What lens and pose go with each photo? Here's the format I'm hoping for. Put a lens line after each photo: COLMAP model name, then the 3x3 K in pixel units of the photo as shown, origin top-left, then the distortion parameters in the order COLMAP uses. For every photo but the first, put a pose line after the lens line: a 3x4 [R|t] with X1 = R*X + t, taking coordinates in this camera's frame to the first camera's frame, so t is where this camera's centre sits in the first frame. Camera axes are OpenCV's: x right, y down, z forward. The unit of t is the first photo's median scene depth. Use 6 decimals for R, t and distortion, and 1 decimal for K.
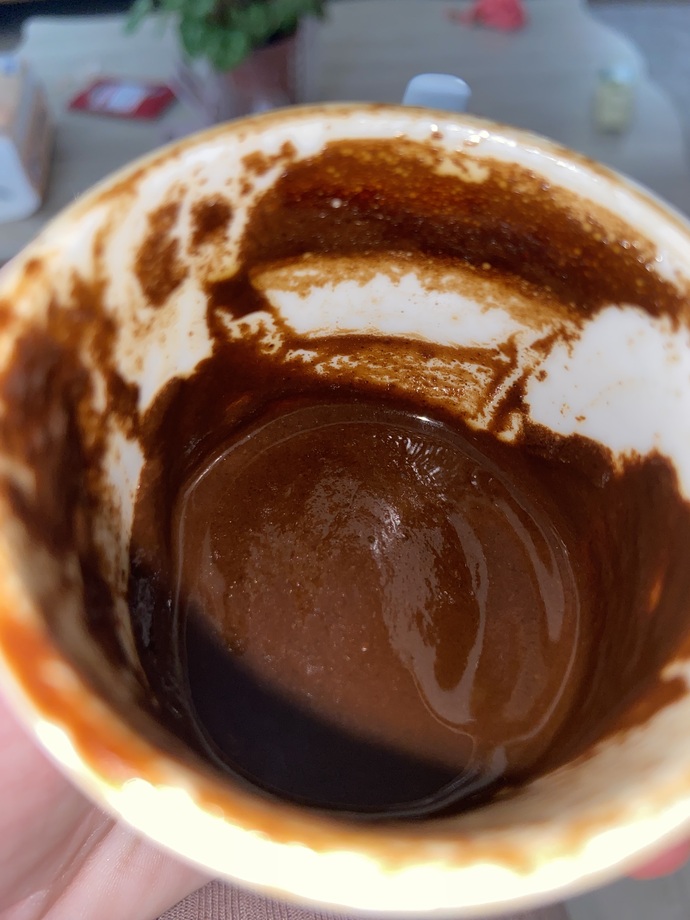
lens RADIAL K [[770.6, 0, 346.2], [0, 770.6, 462.1], [0, 0, 1]] dist [-0.002876, -0.018930]
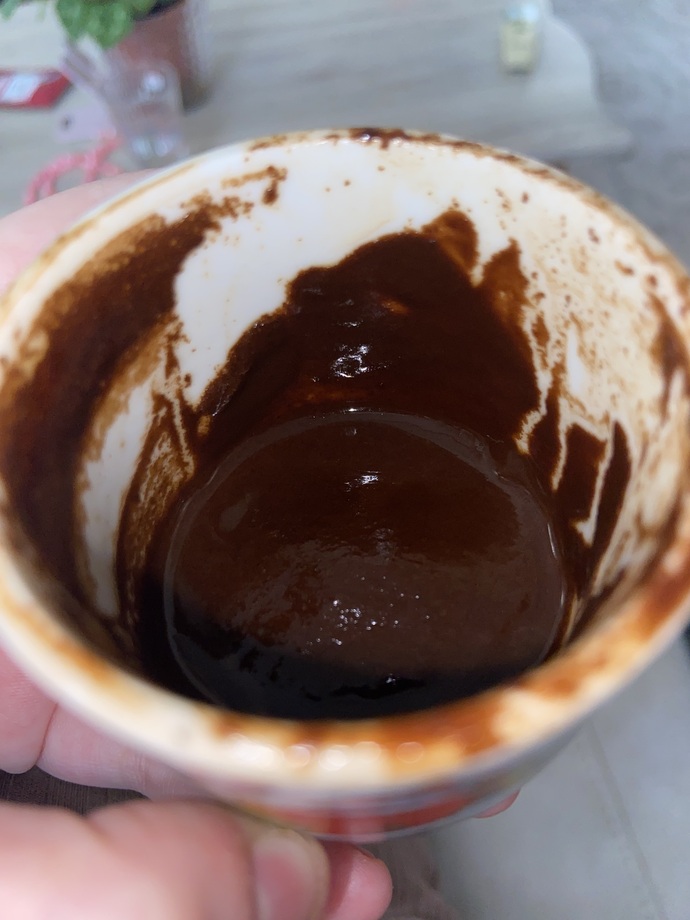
lens RADIAL K [[770.6, 0, 344.0], [0, 770.6, 458.8], [0, 0, 1]] dist [-0.002876, -0.018930]
pose [[-0.098053, -0.853666, 0.511508, -0.445852], [0.876266, 0.169585, 0.450998, -0.423443], [-0.471746, 0.492439, 0.731410, 0.188158]]
